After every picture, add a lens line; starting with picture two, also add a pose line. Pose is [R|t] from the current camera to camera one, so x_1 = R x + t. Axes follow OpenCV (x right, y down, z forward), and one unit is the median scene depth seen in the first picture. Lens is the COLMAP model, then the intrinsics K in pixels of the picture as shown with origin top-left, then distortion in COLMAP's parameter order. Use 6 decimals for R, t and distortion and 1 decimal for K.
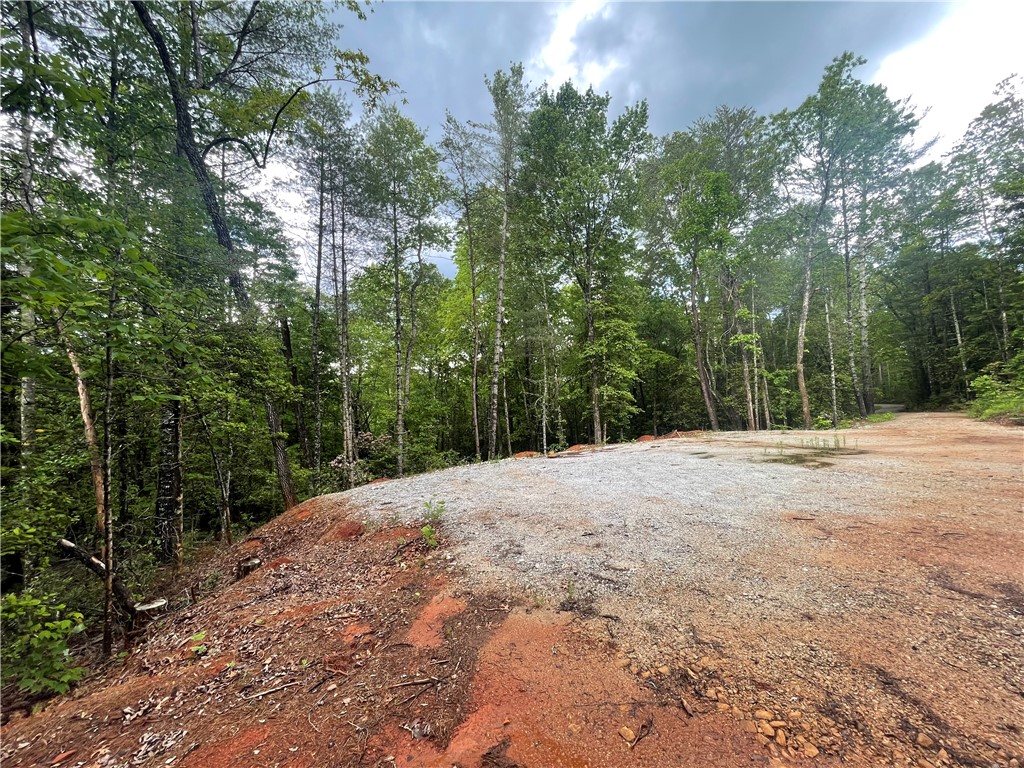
lens RADIAL K [[413.7, 0, 509.4], [0, 413.7, 385.6], [0, 0, 1]] dist [0.002199, -0.000182]
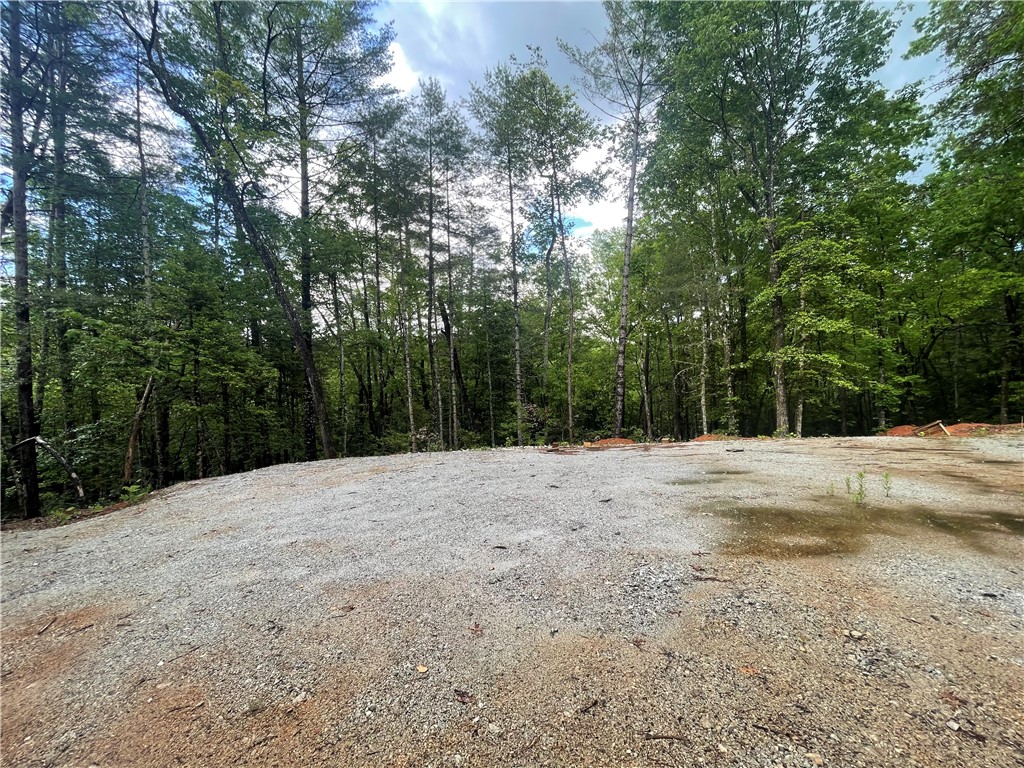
lens RADIAL K [[413.7, 0, 509.4], [0, 413.7, 385.6], [0, 0, 1]] dist [0.002199, -0.000182]
pose [[0.755358, 0.003158, -0.655304, 0.475403], [0.050319, 0.996757, 0.062805, -0.003789], [0.653377, -0.080414, 0.752749, 0.316152]]
